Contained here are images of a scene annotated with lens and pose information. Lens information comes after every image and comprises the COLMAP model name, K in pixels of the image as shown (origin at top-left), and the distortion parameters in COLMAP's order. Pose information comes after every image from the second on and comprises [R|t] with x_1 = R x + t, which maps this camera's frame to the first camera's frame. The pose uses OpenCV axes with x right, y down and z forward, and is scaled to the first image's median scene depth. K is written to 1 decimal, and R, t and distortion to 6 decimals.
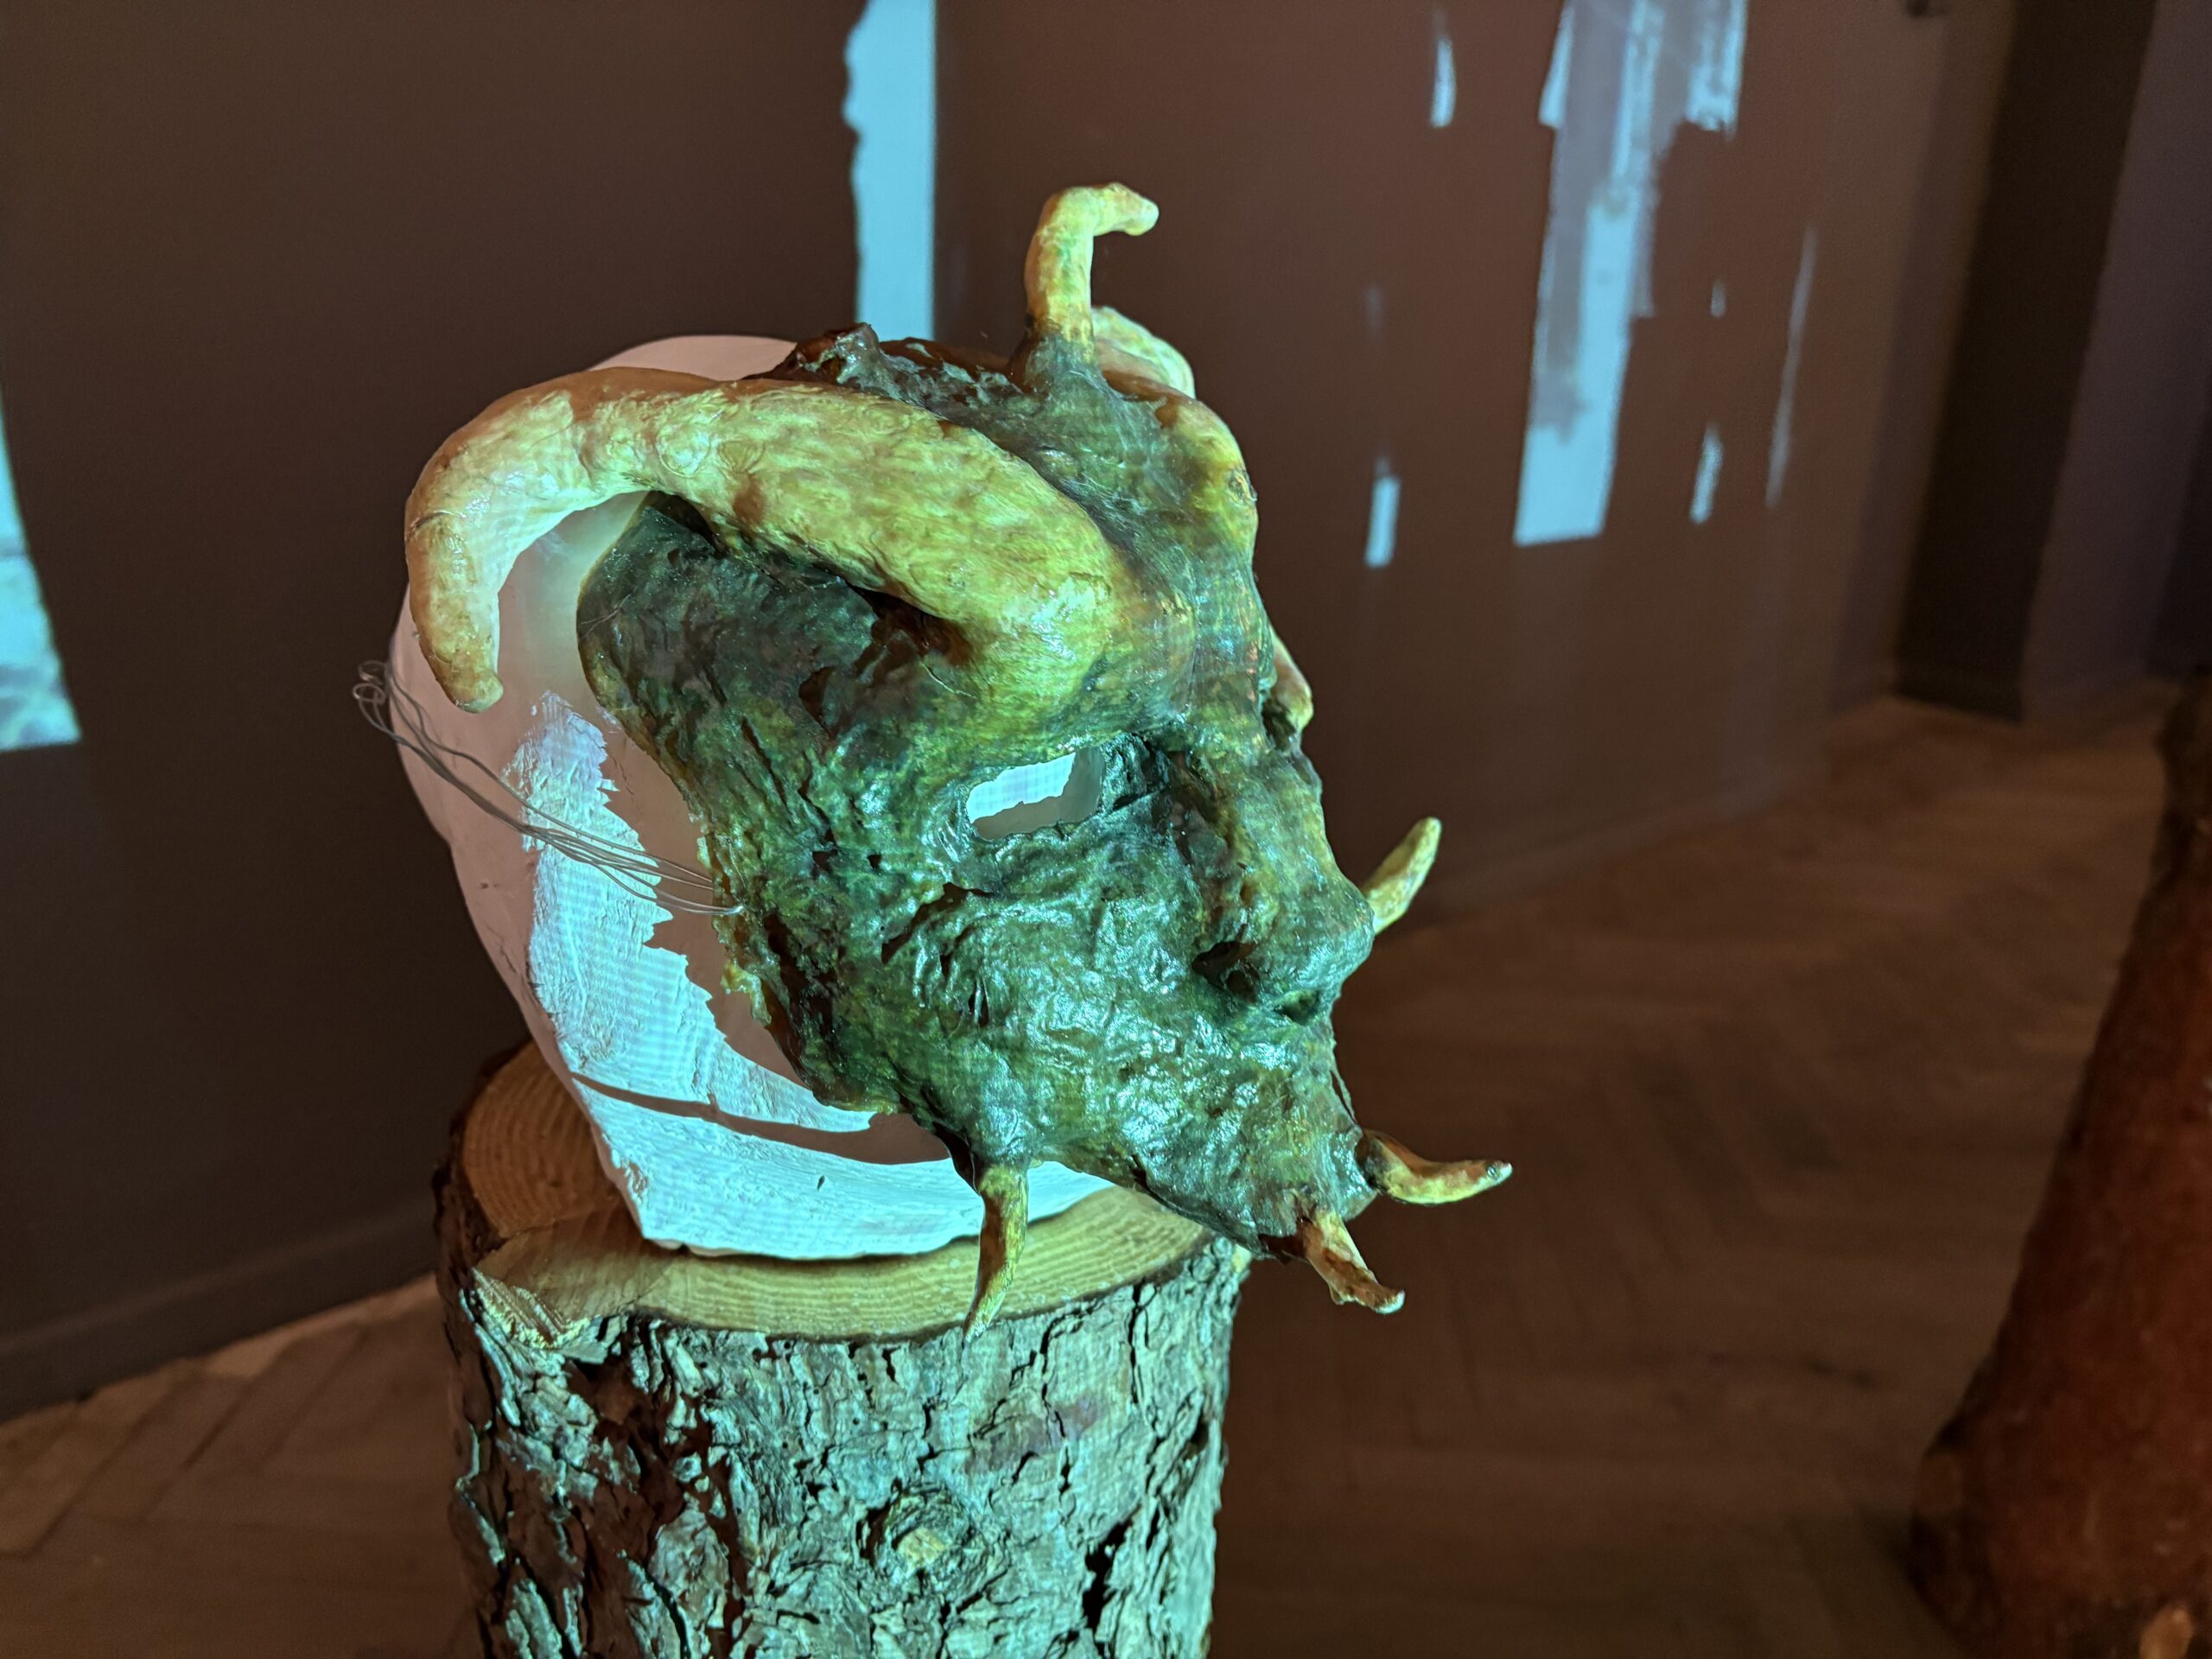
lens RADIAL K [[1662.2, 0, 1106.0], [0, 1662.2, 829.5], [0, 0, 1]] dist [0.099761, -0.135505]
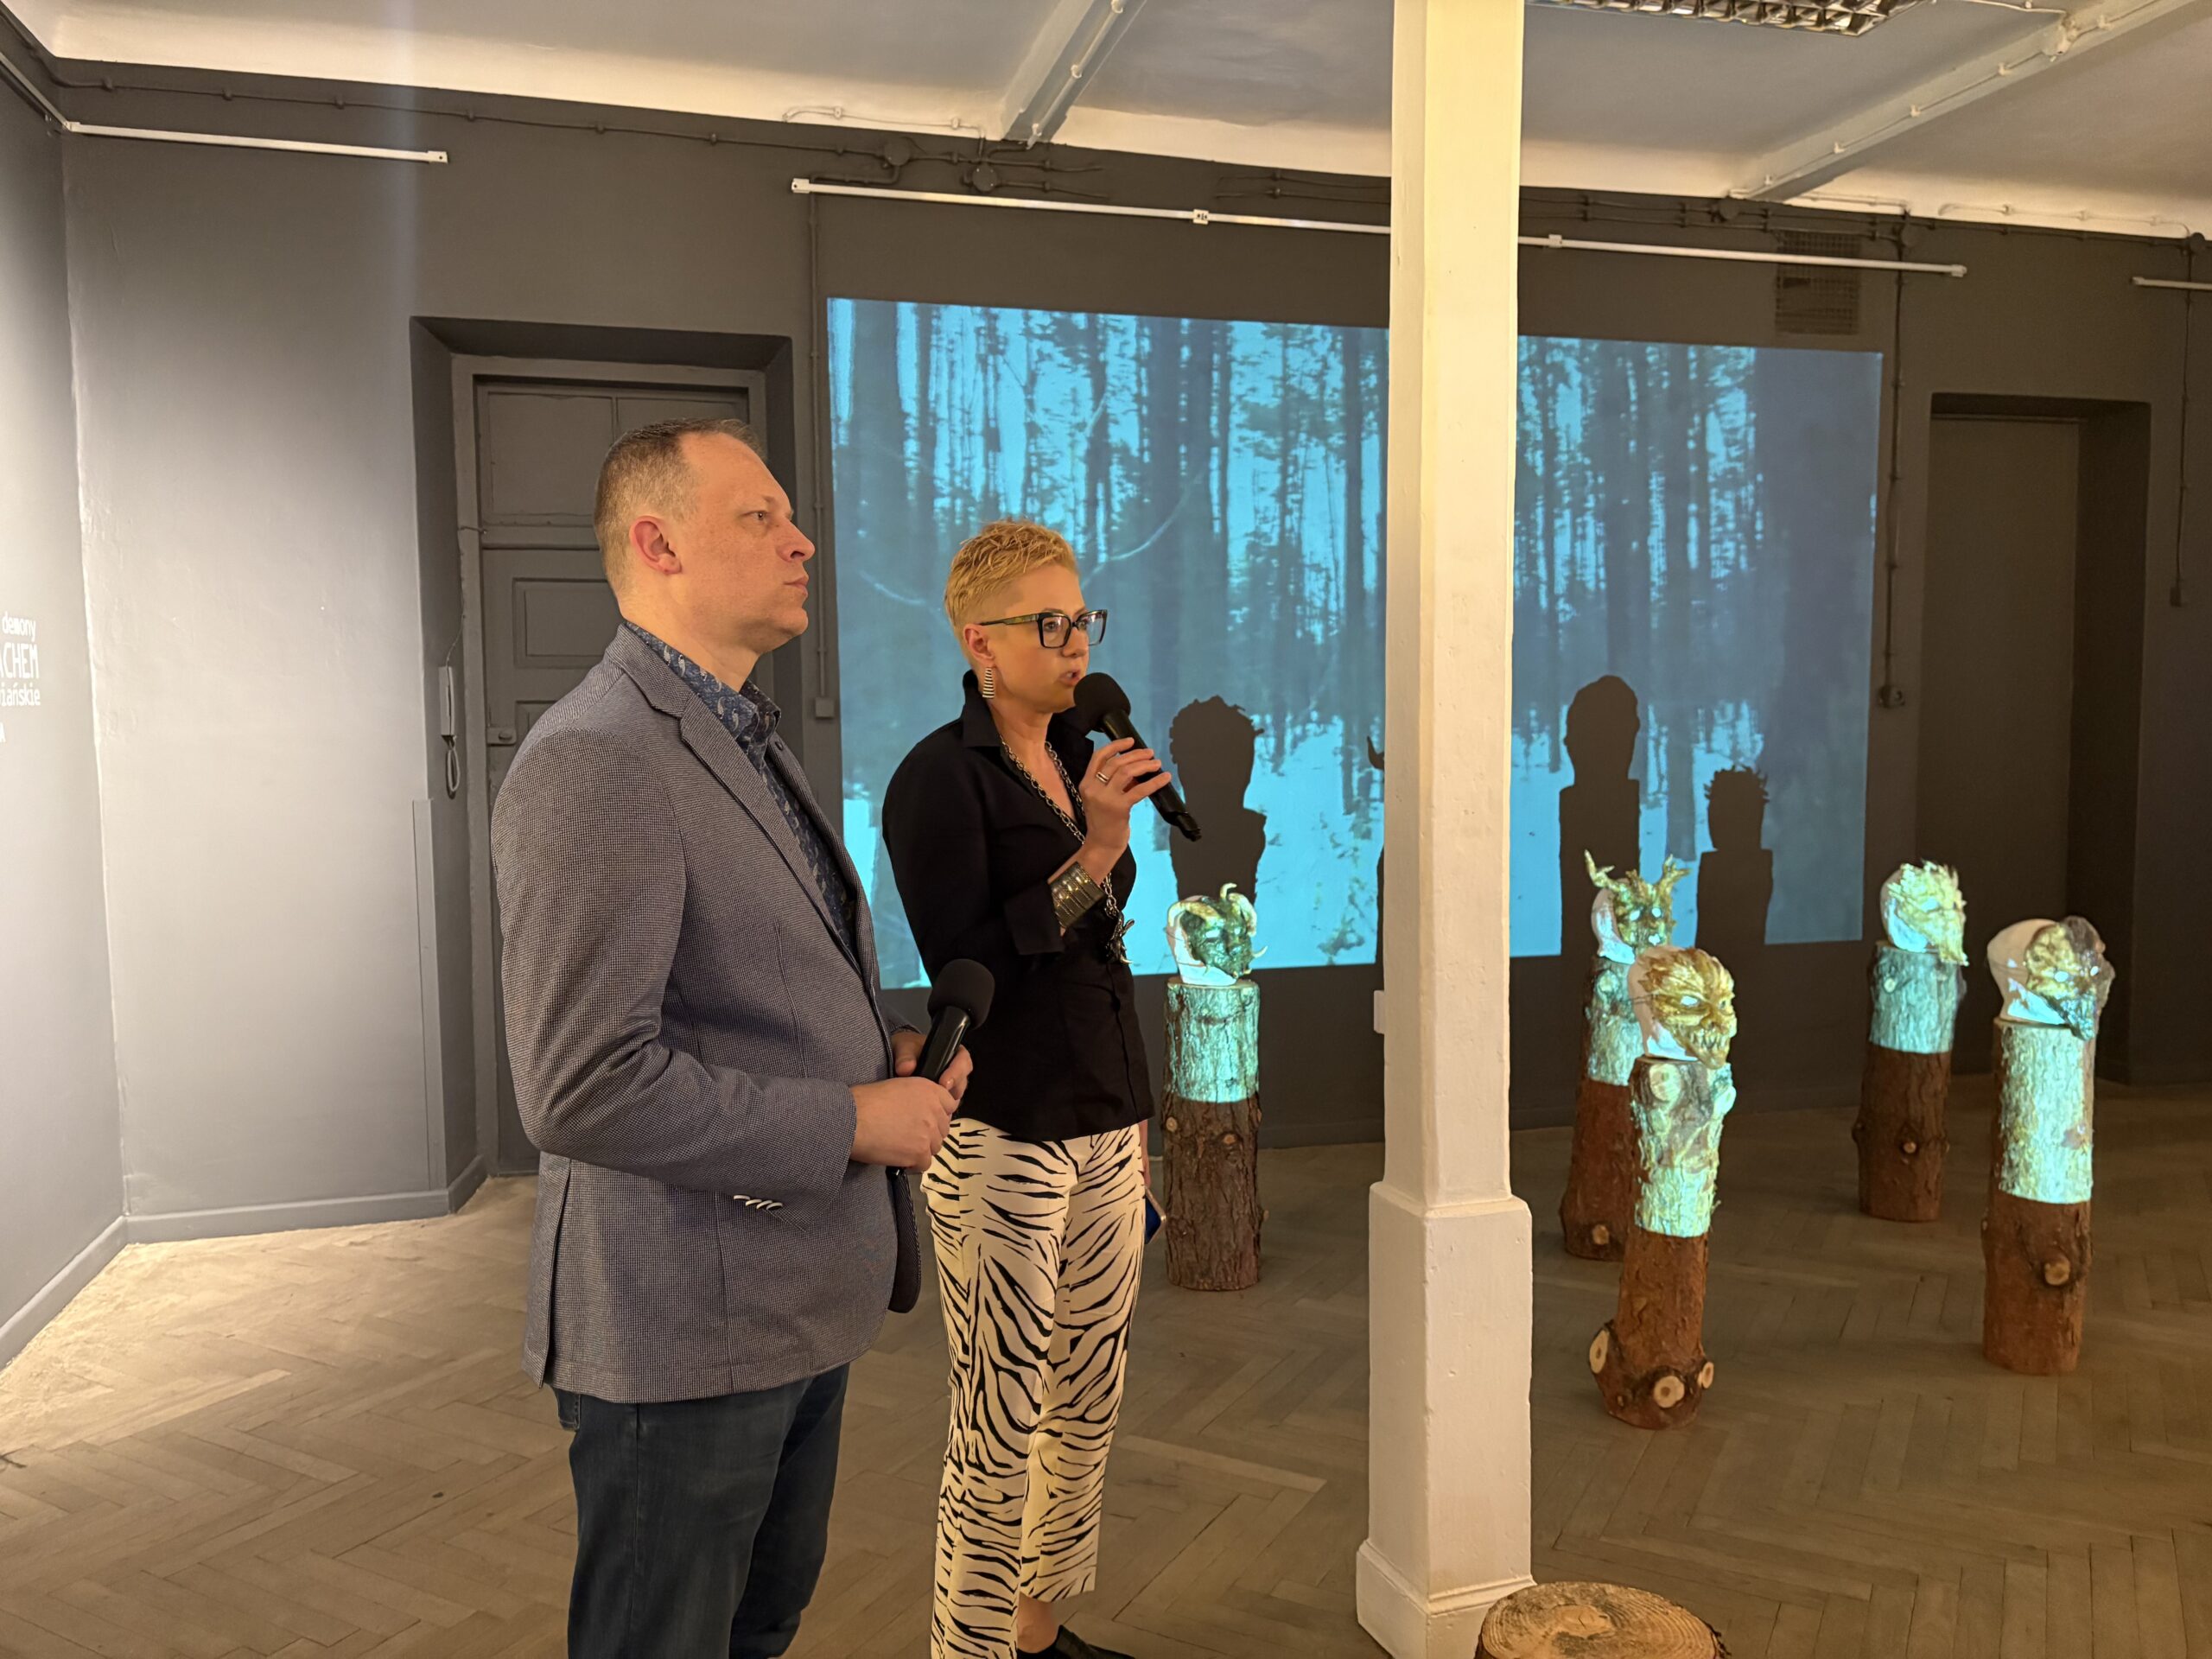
lens RADIAL K [[1662.2, 0, 1106.0], [0, 1662.2, 829.5], [0, 0, 1]] dist [0.099761, -0.135505]
pose [[0.898202, -0.012975, -0.439391, 3.863190], [-0.103135, 0.965443, -0.239338, 1.864744], [0.427312, 0.260290, 0.865825, -8.429440]]
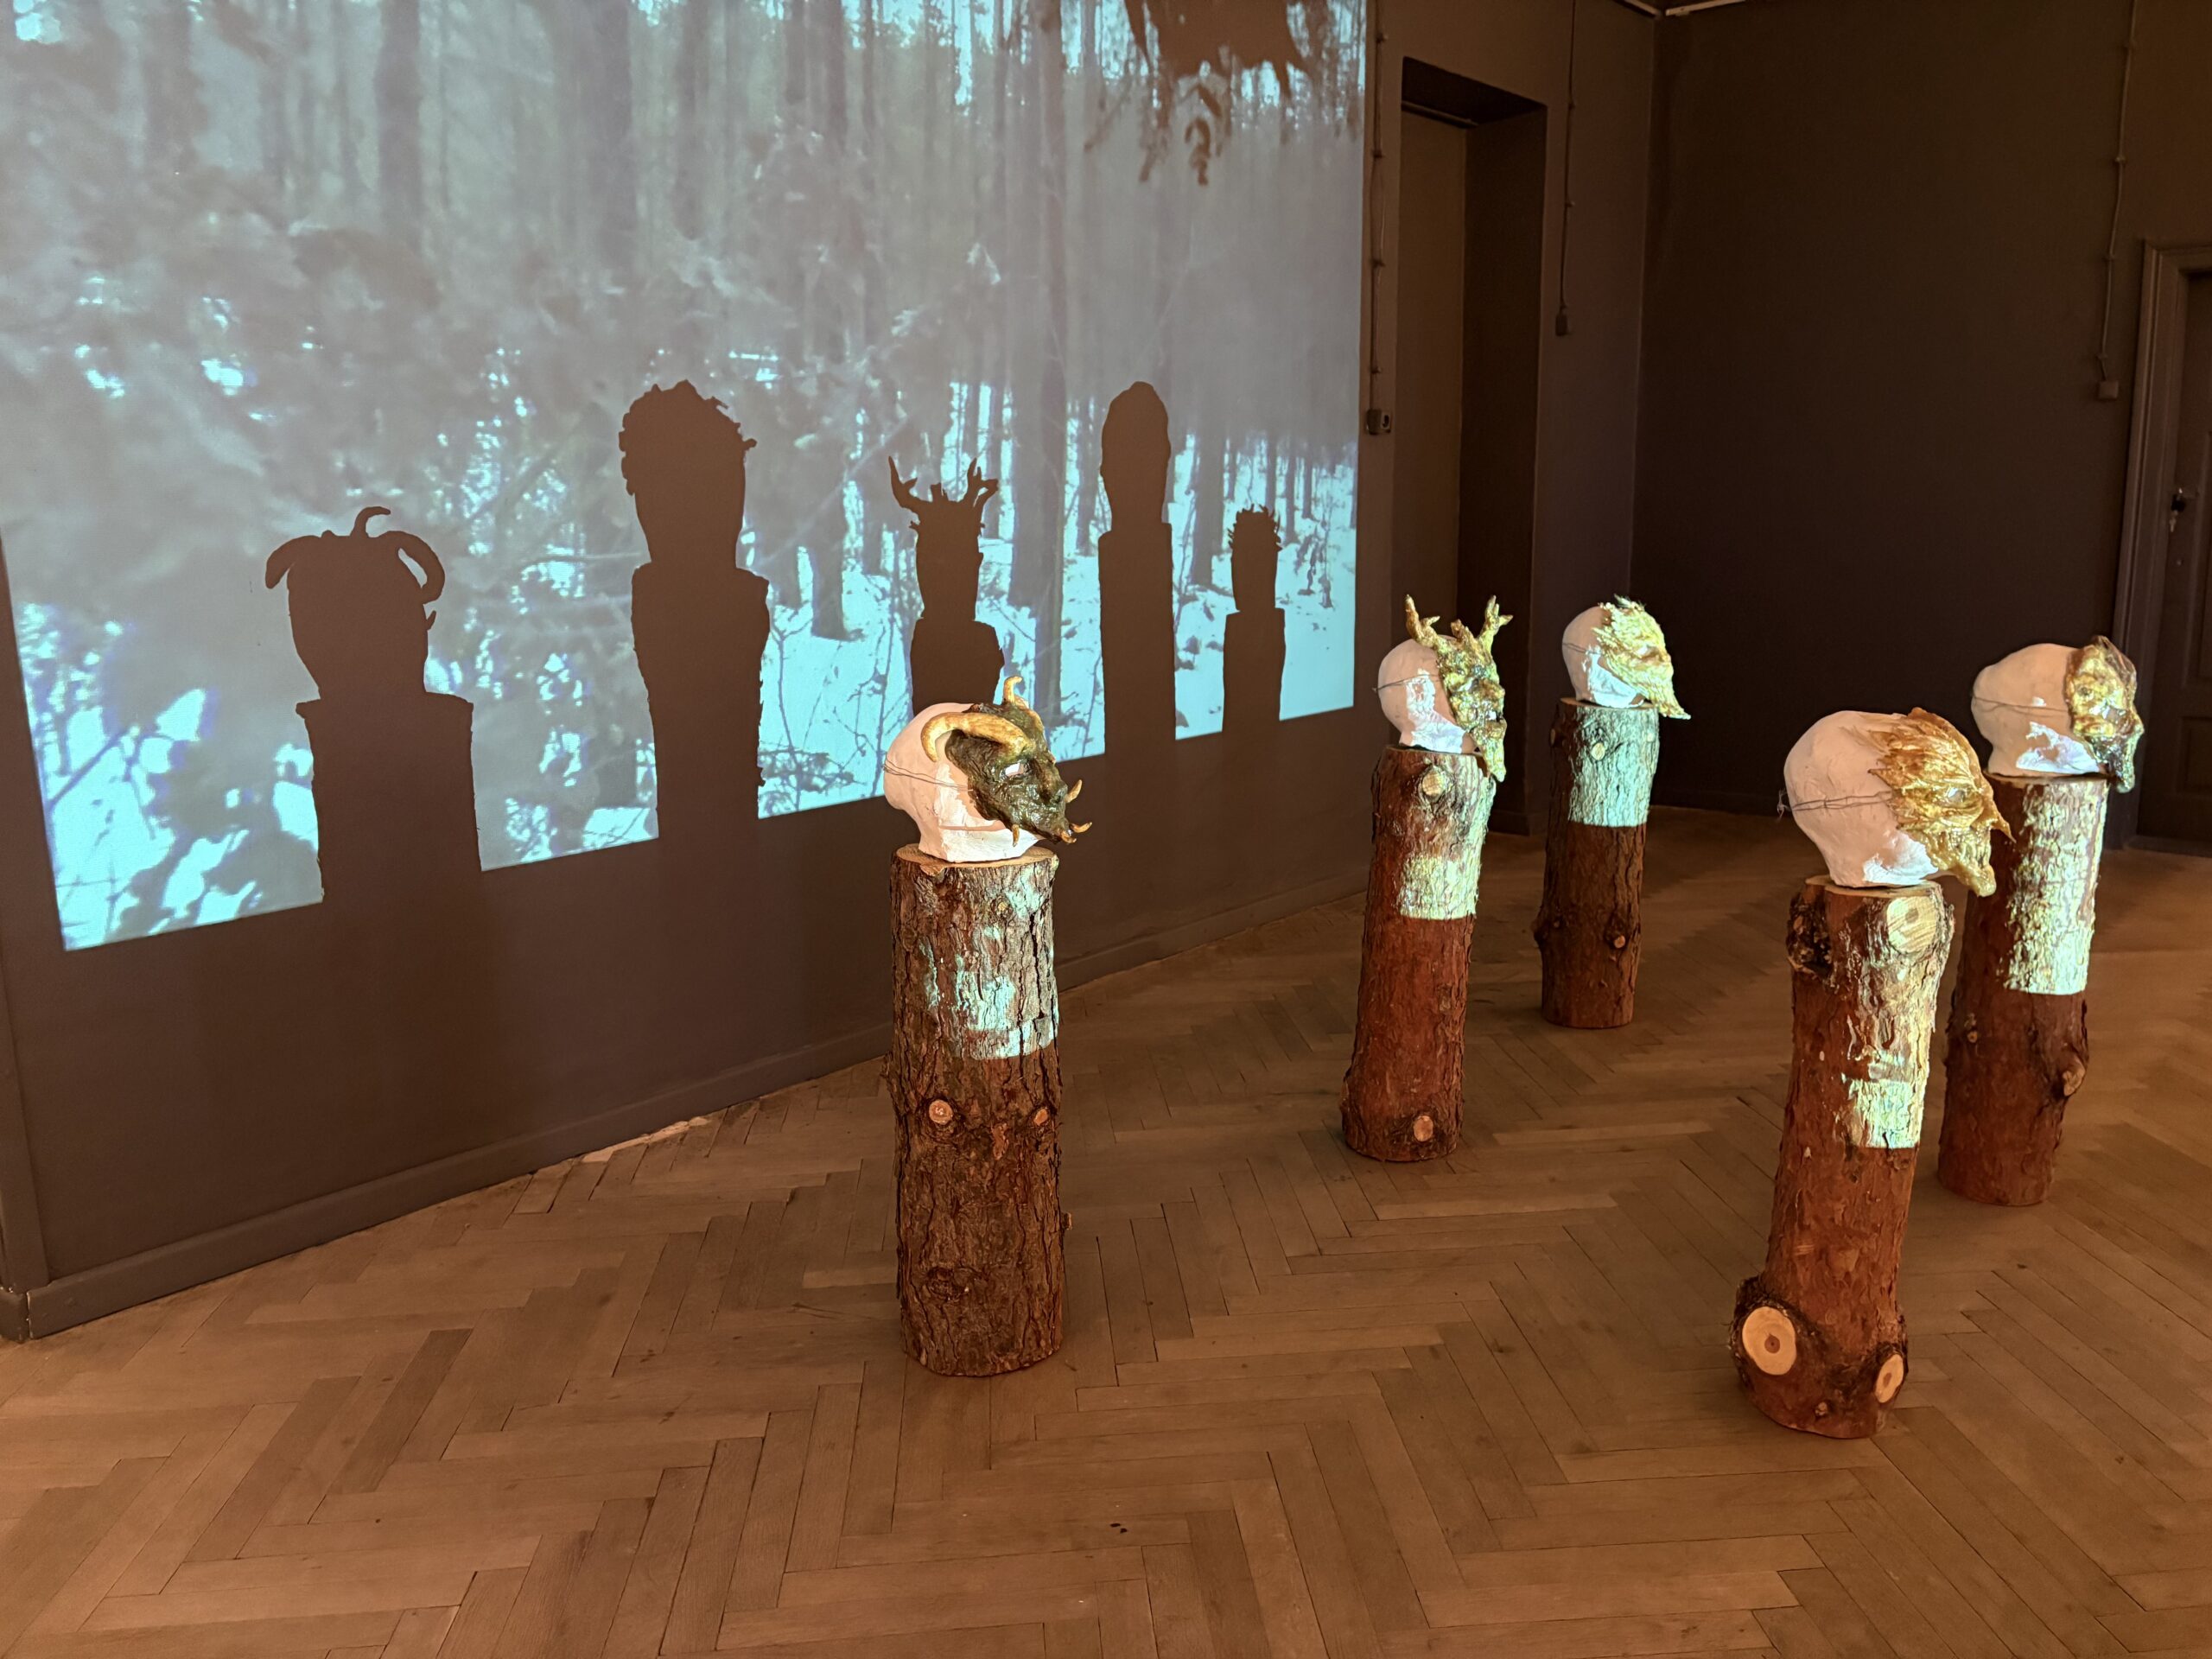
lens RADIAL K [[1662.2, 0, 1106.0], [0, 1662.2, 829.5], [0, 0, 1]] dist [0.099761, -0.135505]
pose [[0.987393, -0.081036, 0.135972, -0.514387], [0.098681, 0.986789, -0.128492, 0.939480], [-0.123764, 0.140290, 0.982345, -4.706004]]
